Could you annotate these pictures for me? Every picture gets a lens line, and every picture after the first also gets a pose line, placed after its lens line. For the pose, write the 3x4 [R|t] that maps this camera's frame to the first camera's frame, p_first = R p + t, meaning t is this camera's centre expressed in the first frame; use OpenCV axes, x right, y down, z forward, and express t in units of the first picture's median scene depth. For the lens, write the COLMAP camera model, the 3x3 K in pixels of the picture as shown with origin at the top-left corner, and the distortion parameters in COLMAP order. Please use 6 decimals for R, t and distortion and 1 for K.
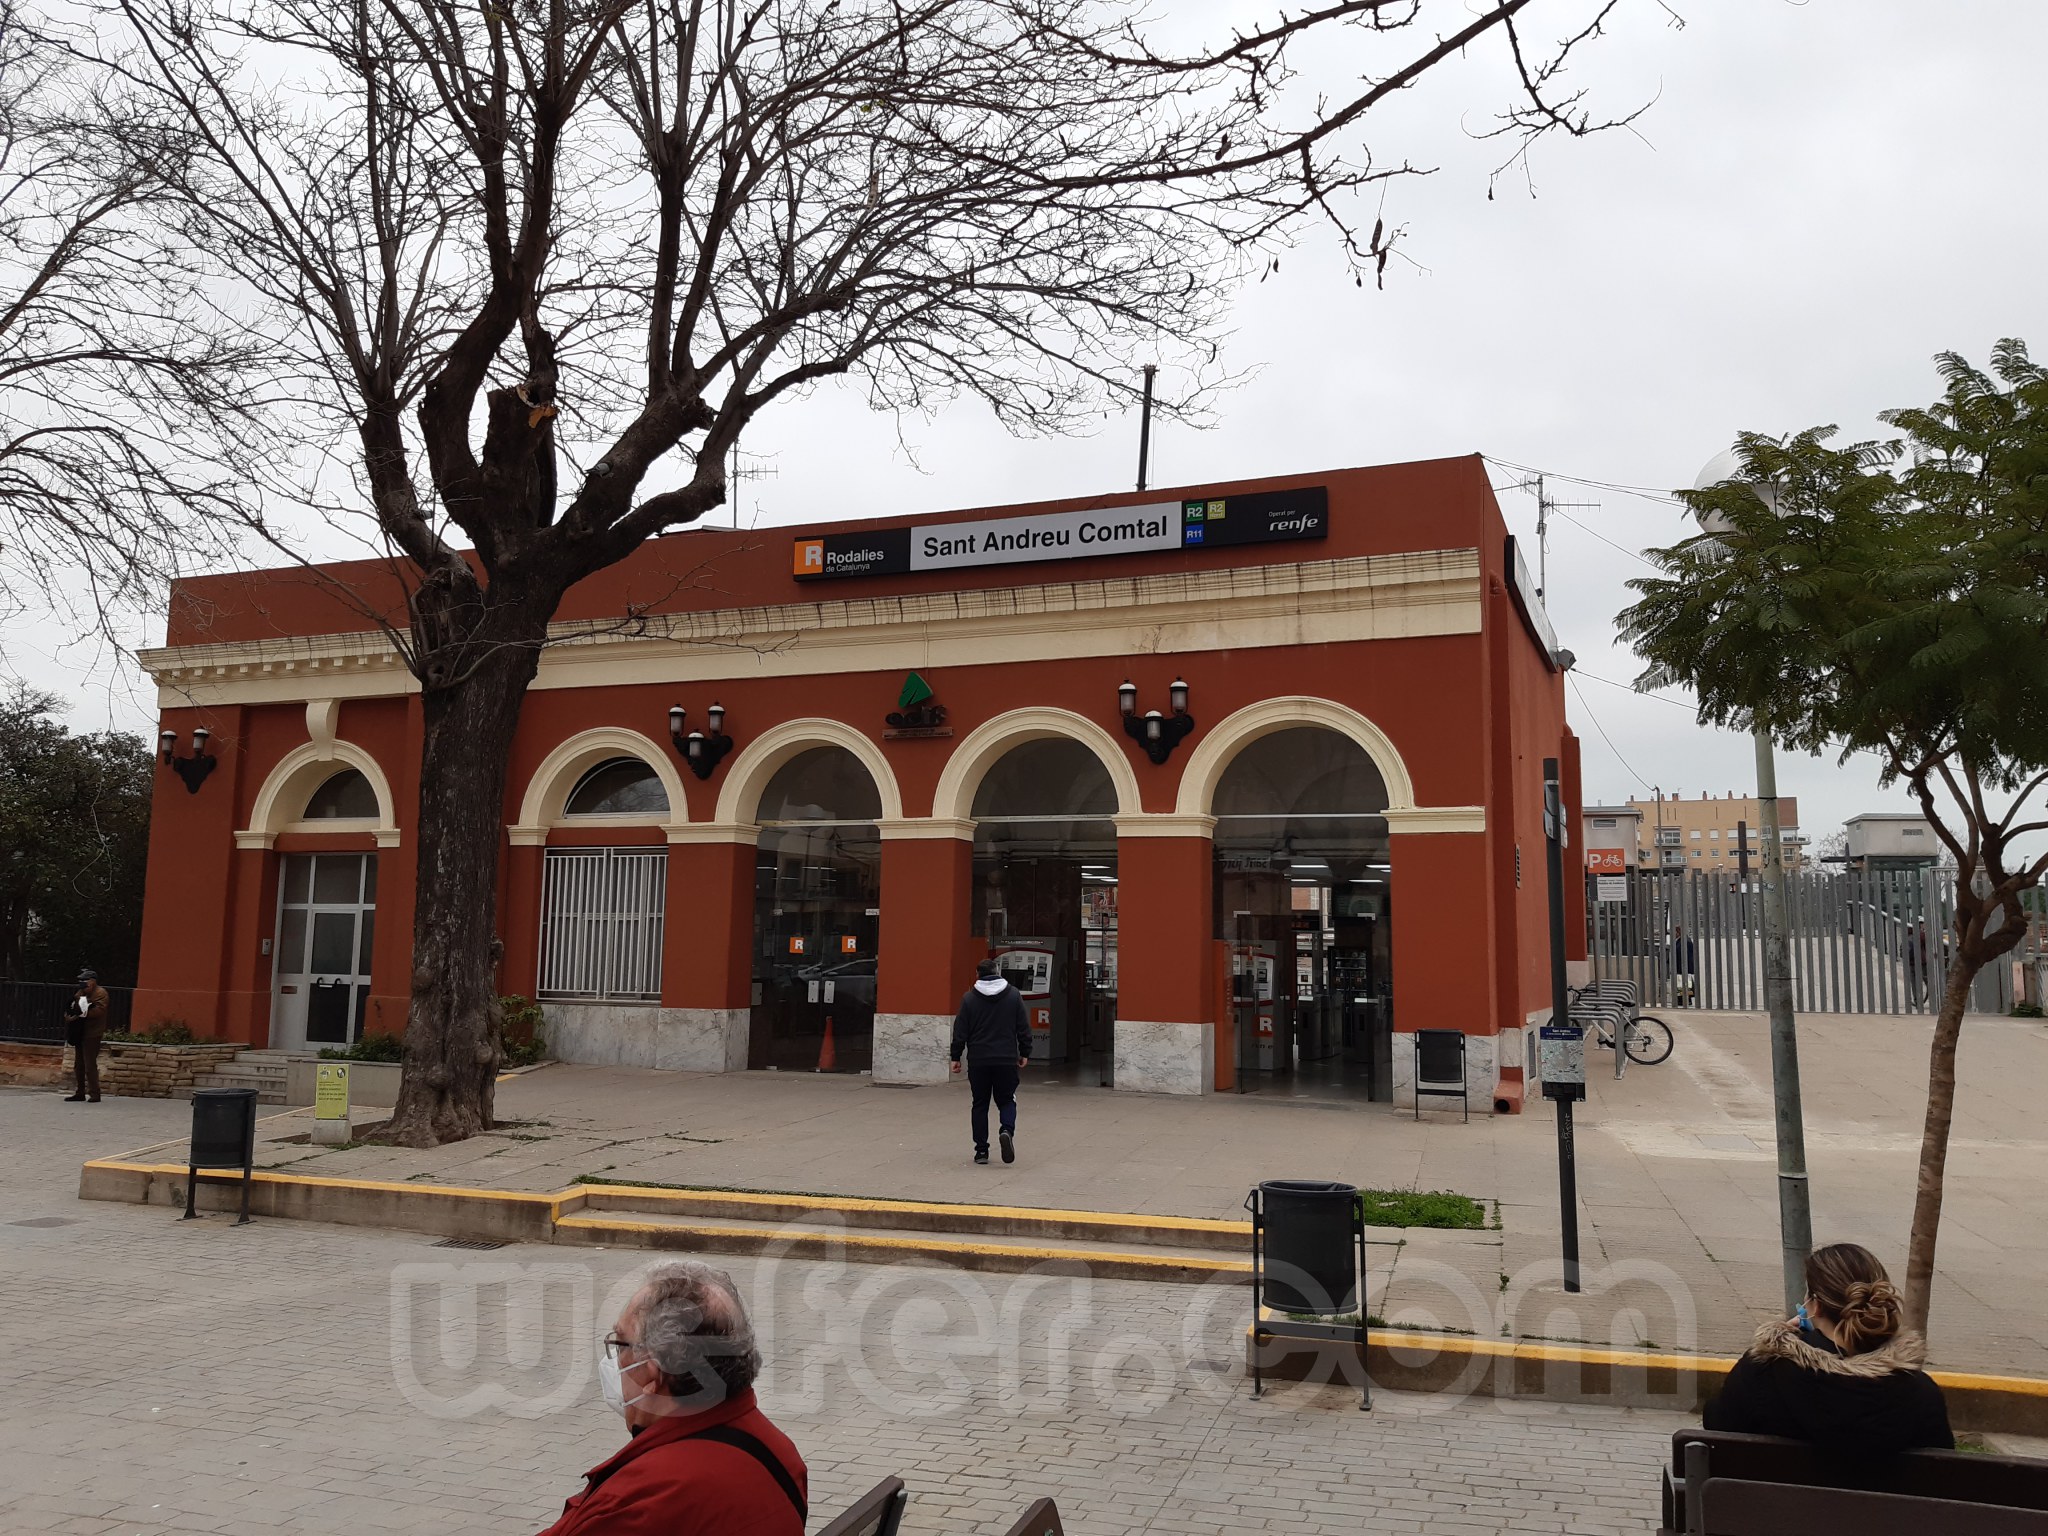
lens RADIAL K [[1550.8, 0, 1032.6], [0, 1550.8, 757.3], [0, 0, 1]] dist [0.036442, -0.074725]
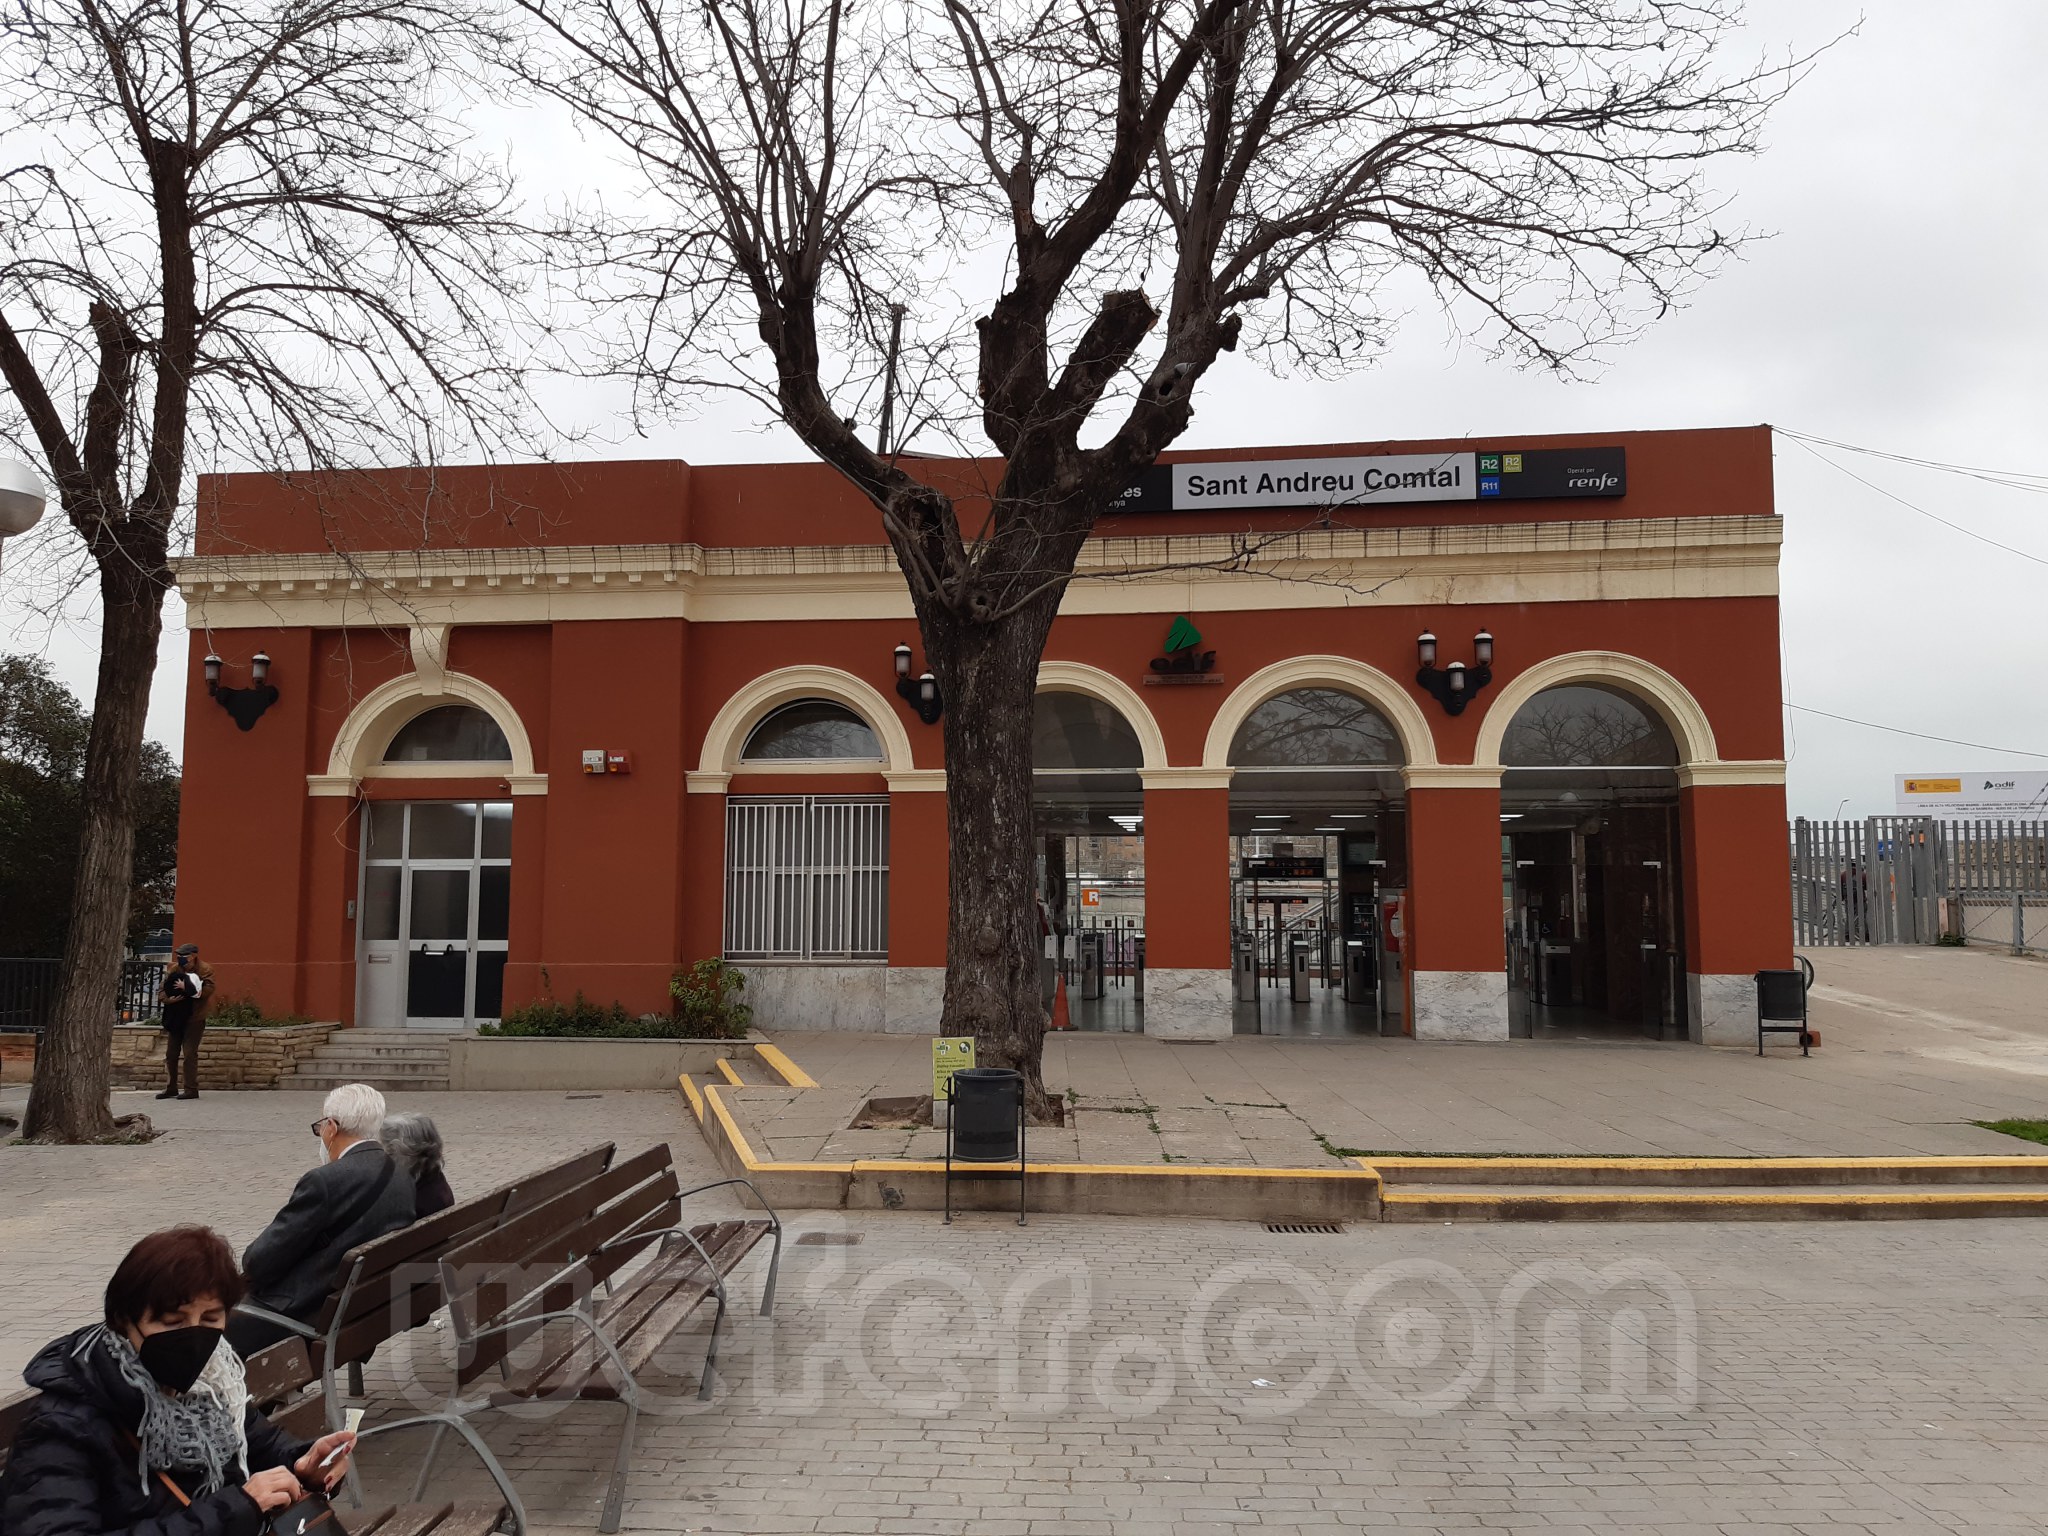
lens RADIAL K [[1550.8, 0, 1005.9], [0, 1550.8, 758.3], [0, 0, 1]] dist [0.036442, -0.074725]
pose [[0.968328, 0.009413, 0.249505, -0.440644], [-0.017544, 0.999384, 0.030383, 0.006720], [-0.249065, -0.033798, 0.967897, 0.096375]]
